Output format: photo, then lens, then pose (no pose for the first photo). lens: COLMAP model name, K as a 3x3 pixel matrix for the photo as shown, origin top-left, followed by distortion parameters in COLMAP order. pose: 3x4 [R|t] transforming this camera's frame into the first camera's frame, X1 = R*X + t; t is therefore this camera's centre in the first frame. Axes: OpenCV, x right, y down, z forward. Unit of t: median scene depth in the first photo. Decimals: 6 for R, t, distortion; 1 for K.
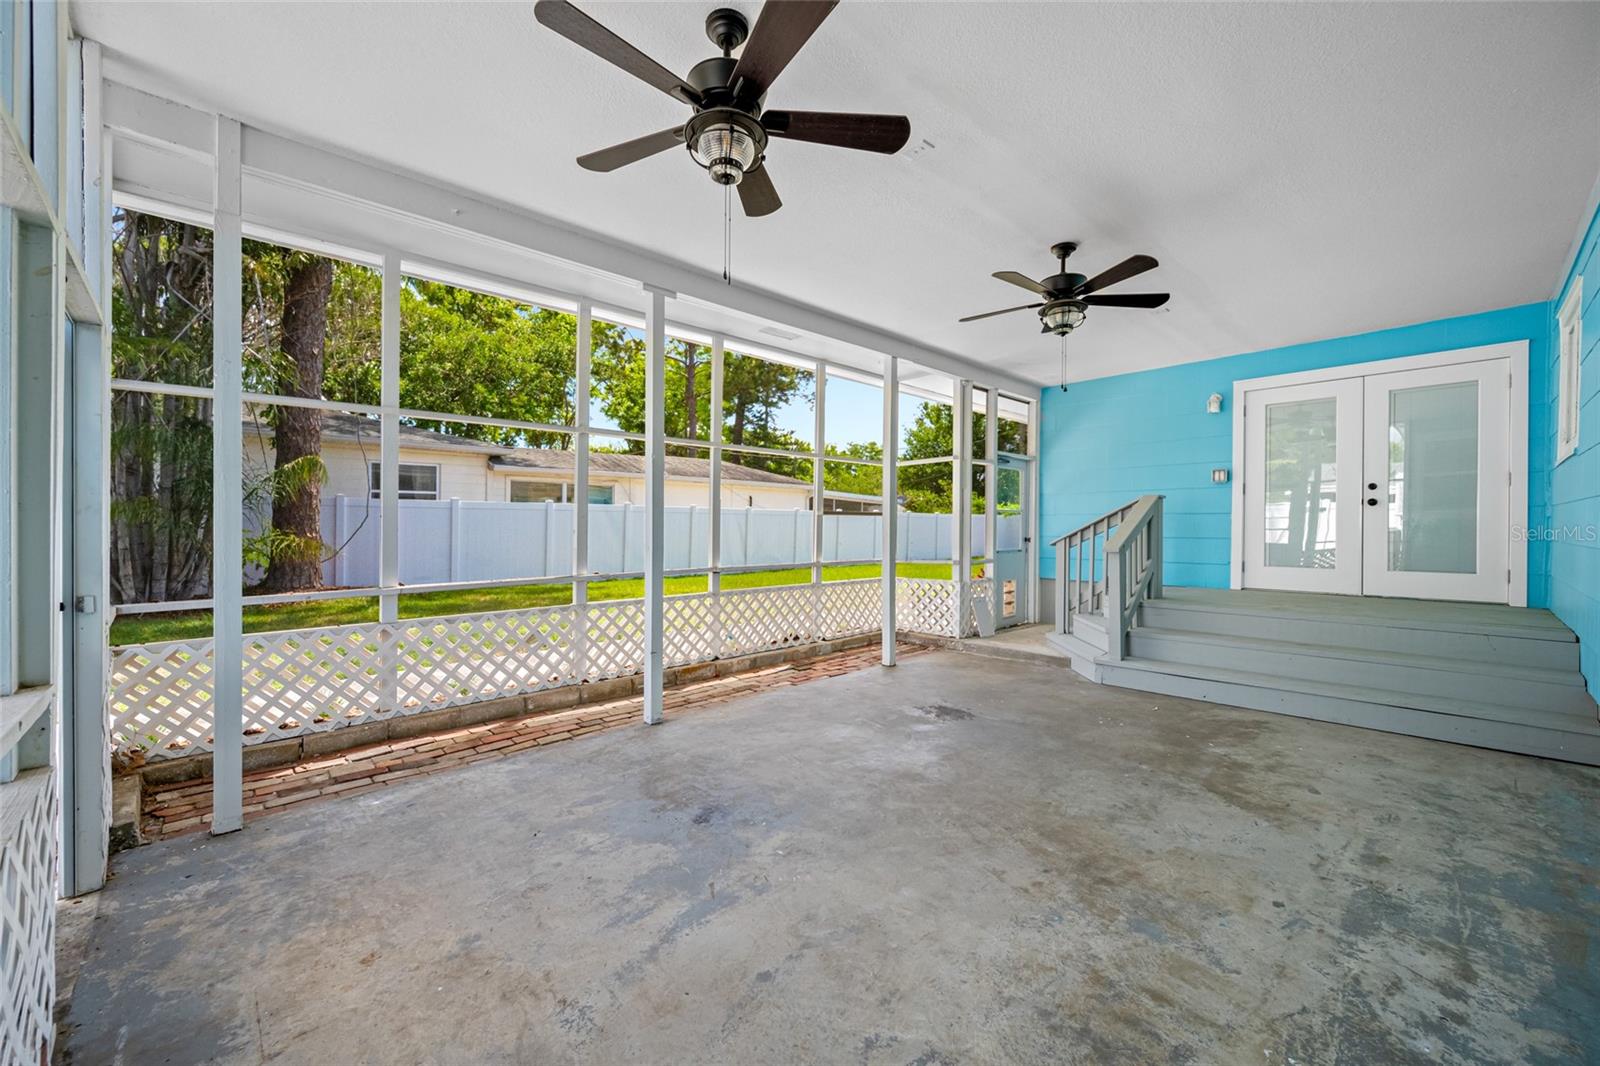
lens RADIAL K [[650.4, 0, 802.2], [0, 650.4, 533.3], [0, 0, 1]] dist [0.004173, 0.000040]
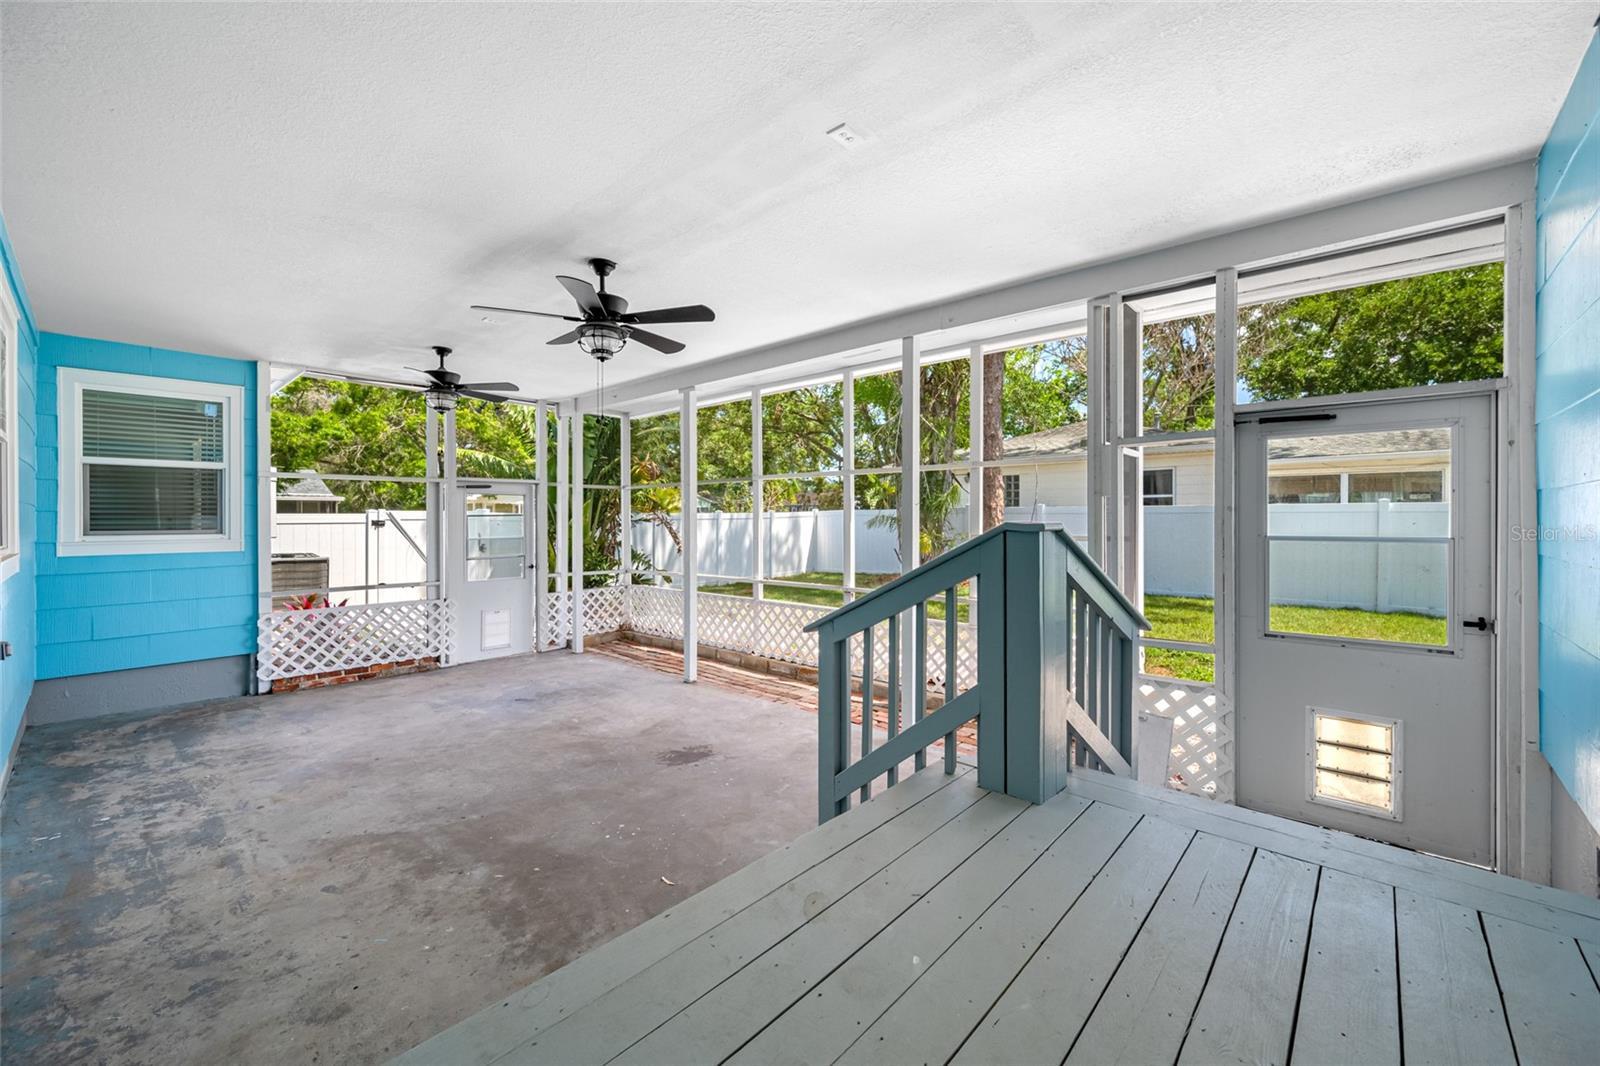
lens RADIAL K [[650.4, 0, 789.9], [0, 650.4, 525.7], [0, 0, 1]] dist [0.004173, 0.000040]
pose [[0.036085, 0.011520, -0.999282, 1.799892], [-0.003918, 0.999927, 0.011386, -0.115319], [0.999341, 0.003504, 0.036127, 1.698433]]
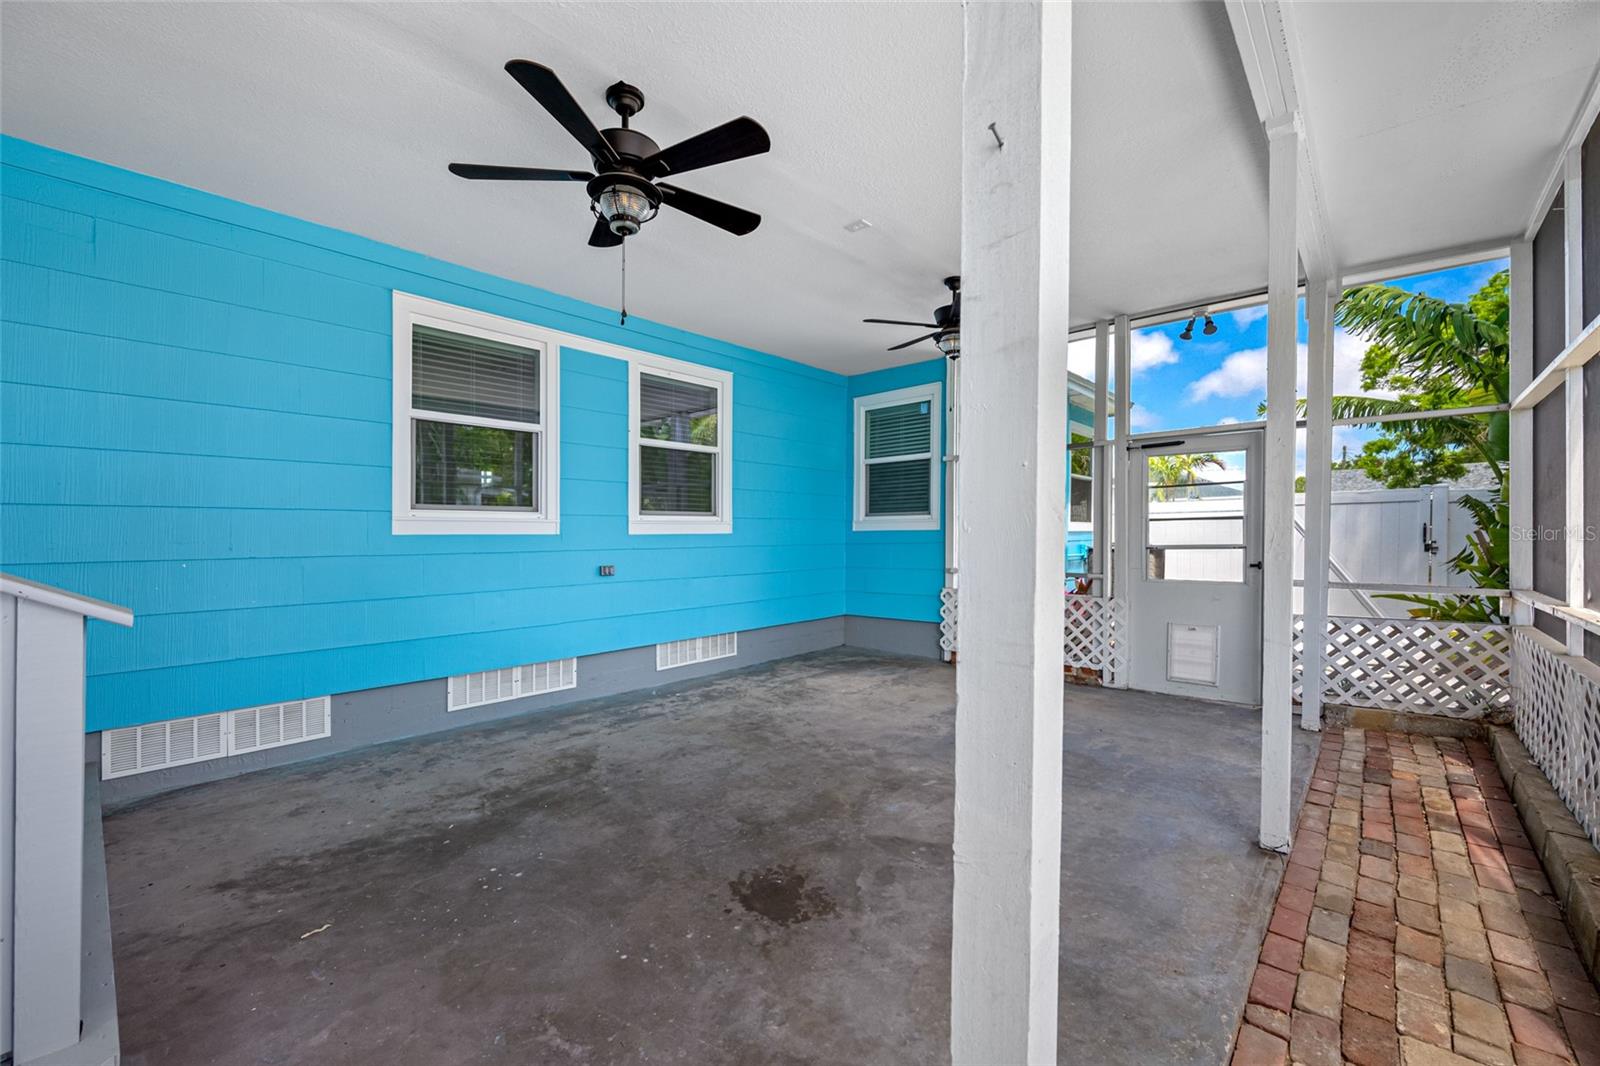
lens RADIAL K [[650.4, 0, 788.8], [0, 650.4, 533.4], [0, 0, 1]] dist [0.004173, 0.000040]
pose [[-0.998704, 0.009814, -0.049935, 0.360674], [0.009497, 0.999933, 0.006581, -0.014573], [0.049997, 0.006098, -0.998731, 2.287822]]
